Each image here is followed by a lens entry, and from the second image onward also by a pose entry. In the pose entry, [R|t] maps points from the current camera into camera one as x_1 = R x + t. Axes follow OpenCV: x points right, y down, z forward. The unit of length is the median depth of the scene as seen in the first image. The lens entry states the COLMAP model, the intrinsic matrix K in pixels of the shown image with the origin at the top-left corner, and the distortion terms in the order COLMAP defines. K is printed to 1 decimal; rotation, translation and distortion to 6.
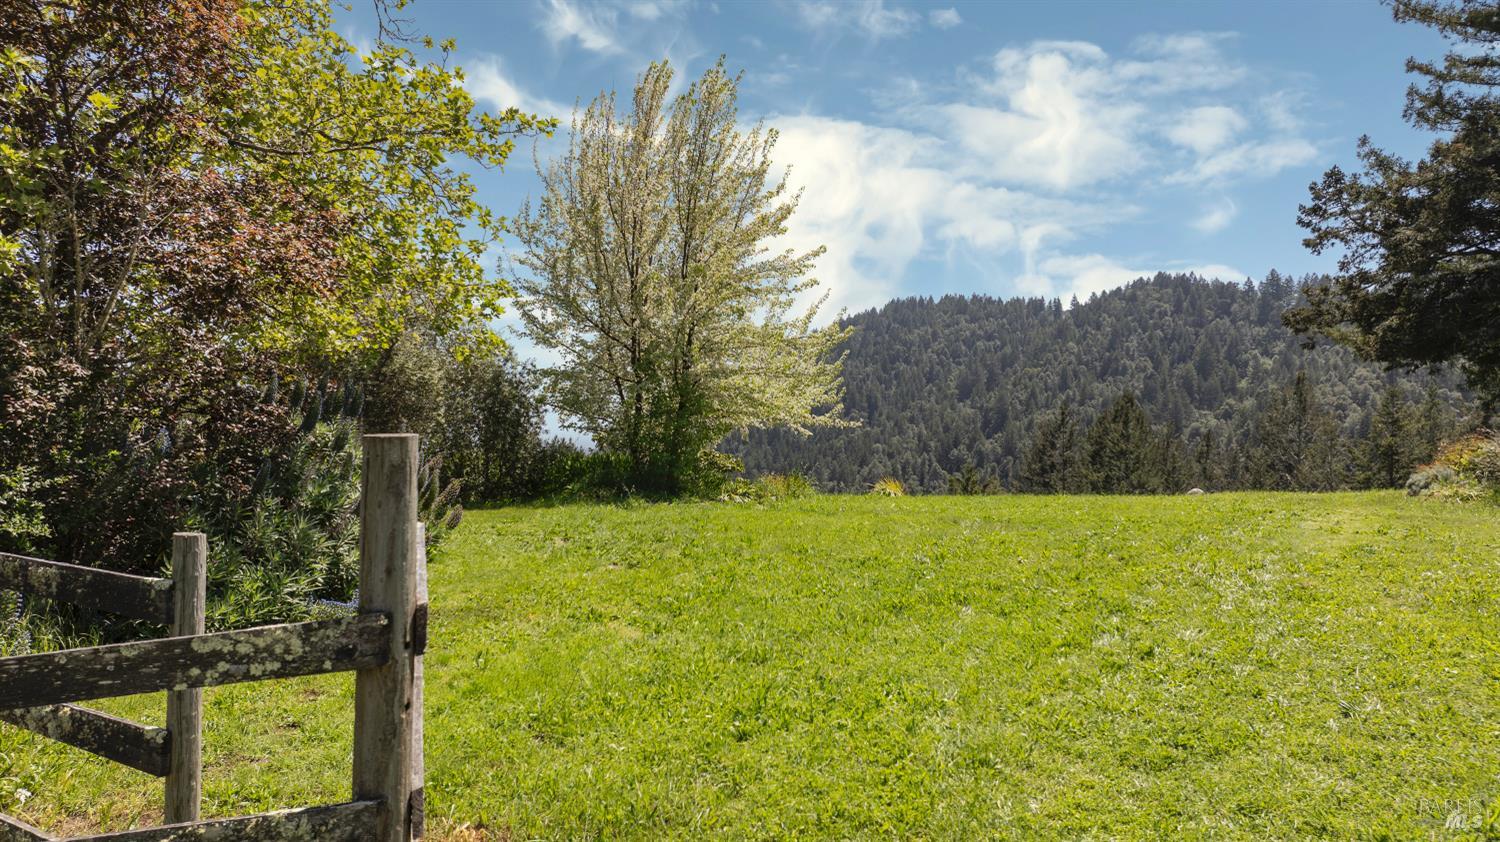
lens RADIAL K [[1067.6, 0, 750.0], [0, 1067.6, 421.0], [0, 0, 1]] dist [-0.006849, 0.002948]
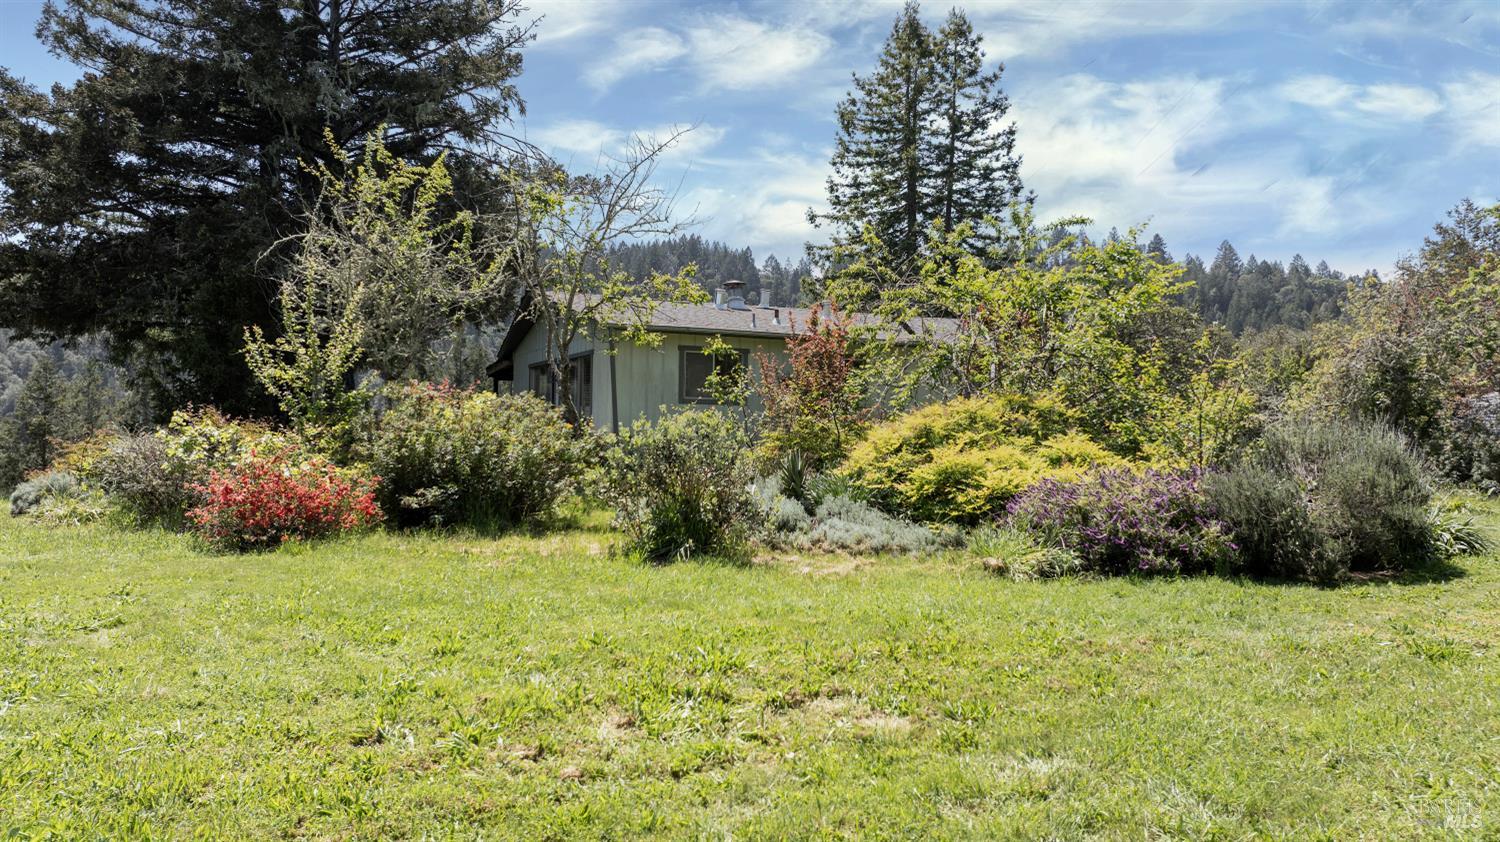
lens RADIAL K [[1067.6, 0, 750.0], [0, 1067.6, 421.0], [0, 0, 1]] dist [-0.006849, 0.002948]
pose [[0.437991, -0.017975, 0.898800, 0.104550], [-0.005890, 0.999721, 0.022864, -0.007034], [-0.898960, -0.015309, 0.437763, 0.130764]]
